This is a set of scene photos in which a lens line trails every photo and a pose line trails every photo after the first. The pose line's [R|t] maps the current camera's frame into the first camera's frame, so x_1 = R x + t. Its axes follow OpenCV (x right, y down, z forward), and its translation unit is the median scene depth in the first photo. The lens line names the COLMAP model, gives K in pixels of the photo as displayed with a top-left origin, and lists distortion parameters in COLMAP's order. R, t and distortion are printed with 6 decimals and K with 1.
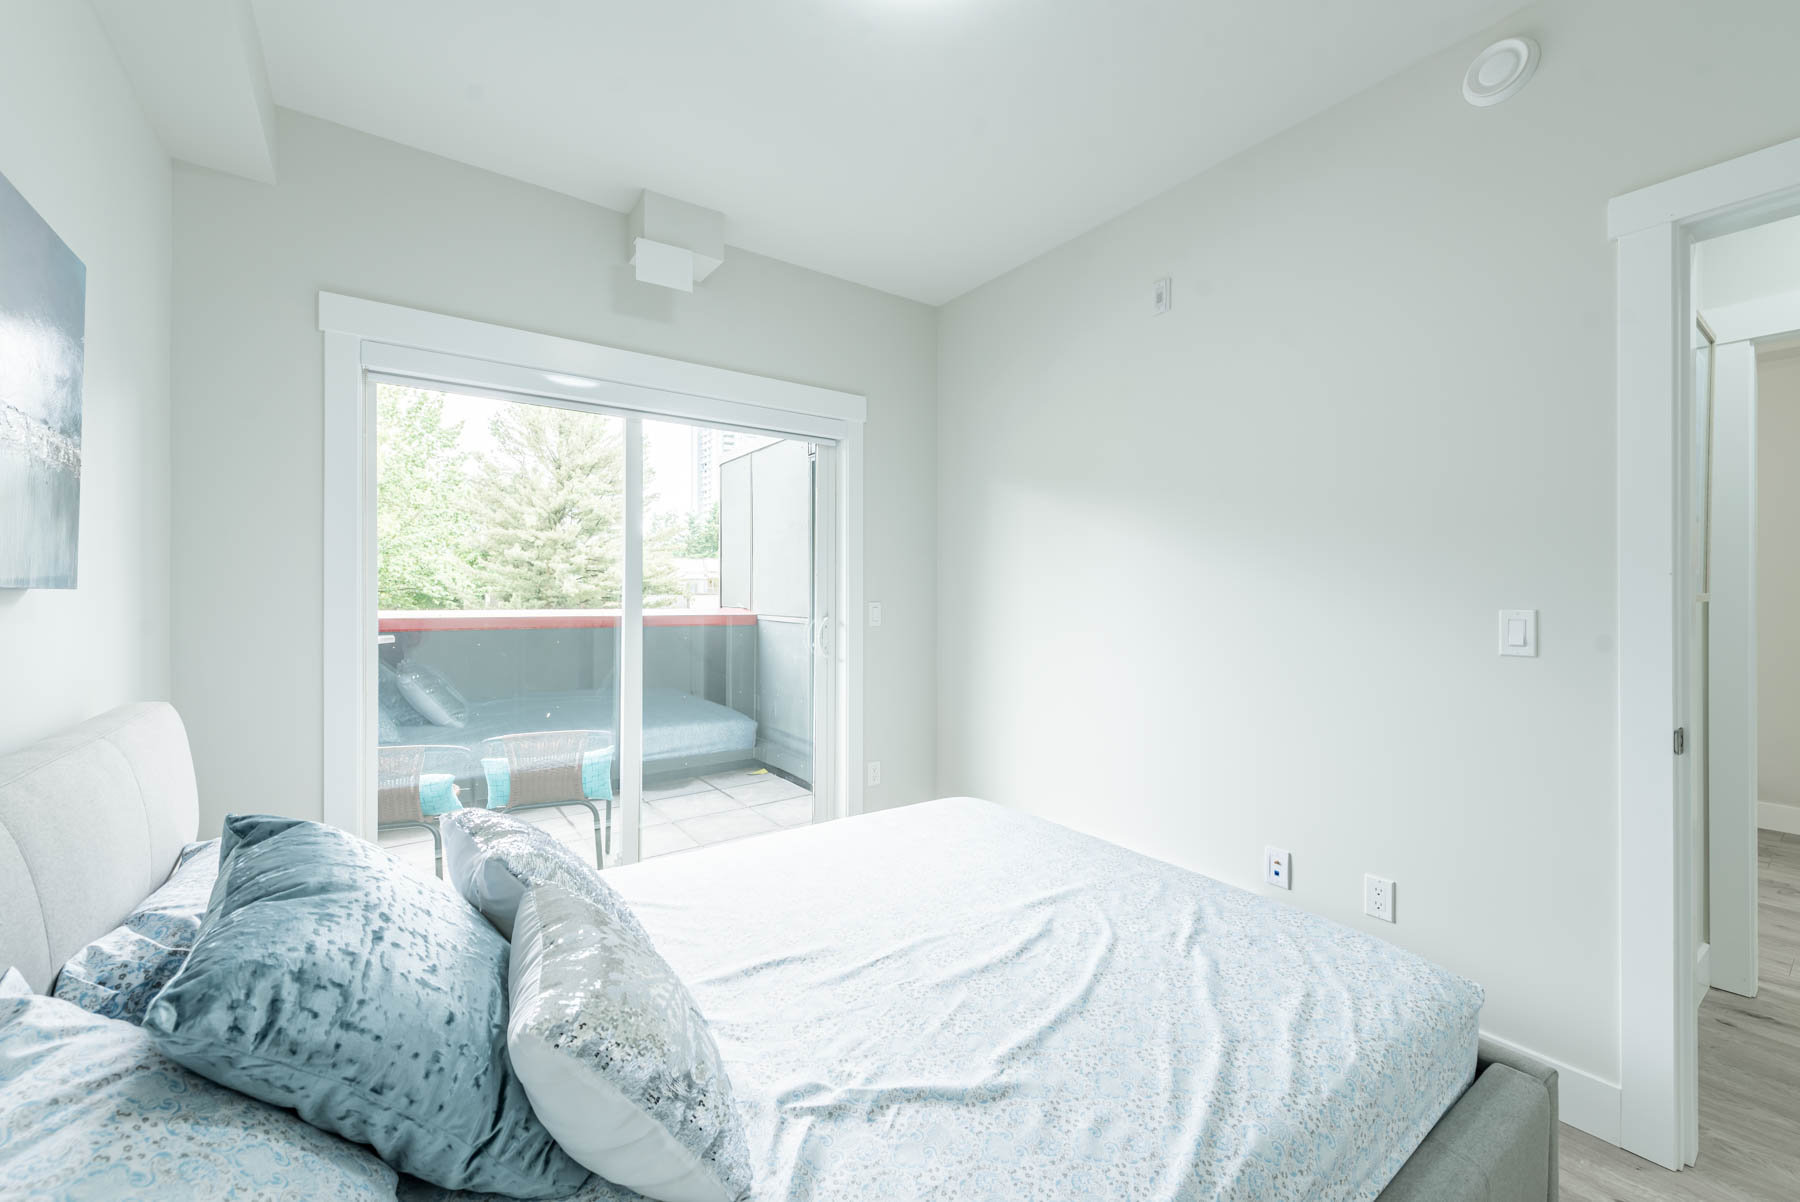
lens RADIAL K [[711.6, 0, 892.2], [0, 711.6, 593.2], [0, 0, 1]] dist [0.010504, 0.000003]
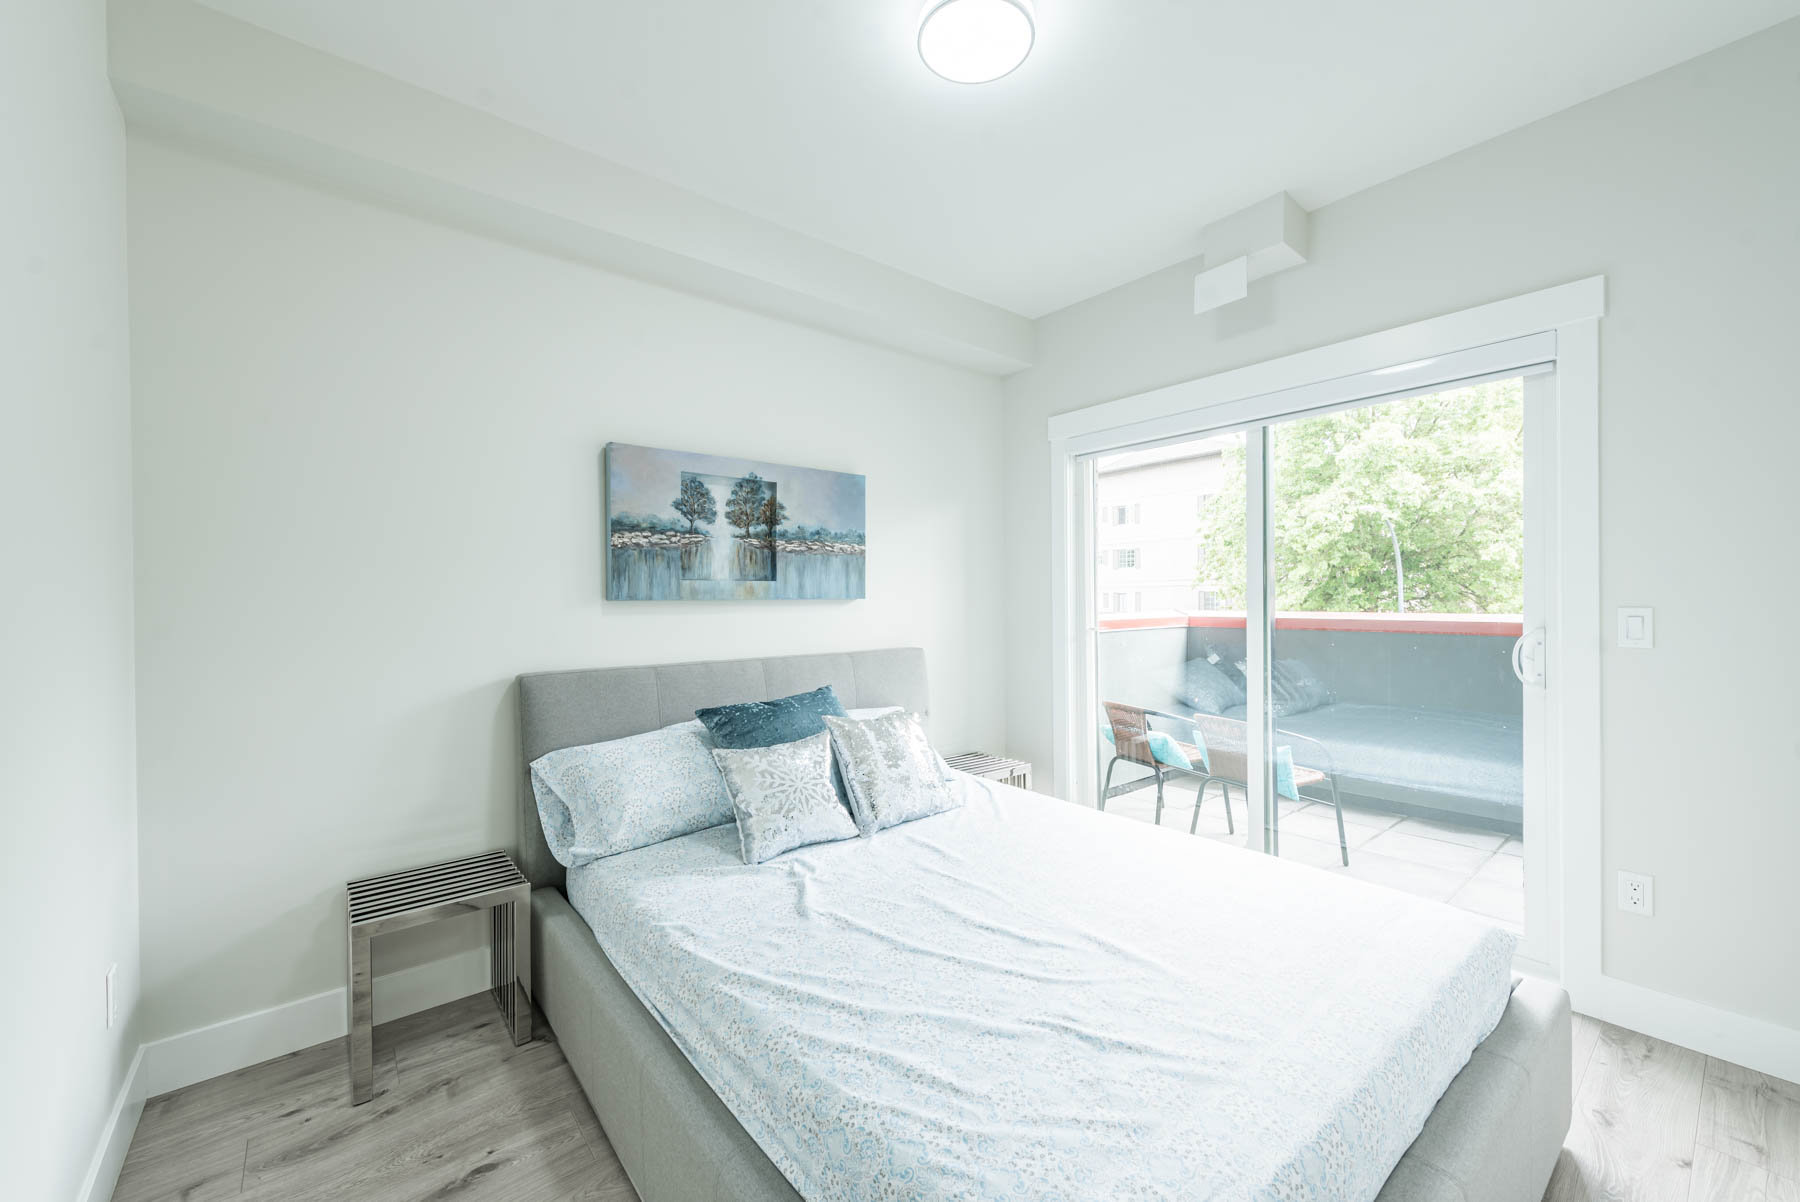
lens RADIAL K [[711.6, 0, 893.1], [0, 711.6, 604.8], [0, 0, 1]] dist [0.010504, 0.000003]
pose [[0.061441, 0.001719, -0.998109, 1.349688], [0.004803, 0.999986, 0.002017, 0.012922], [0.998099, -0.004918, 0.061432, 0.864254]]
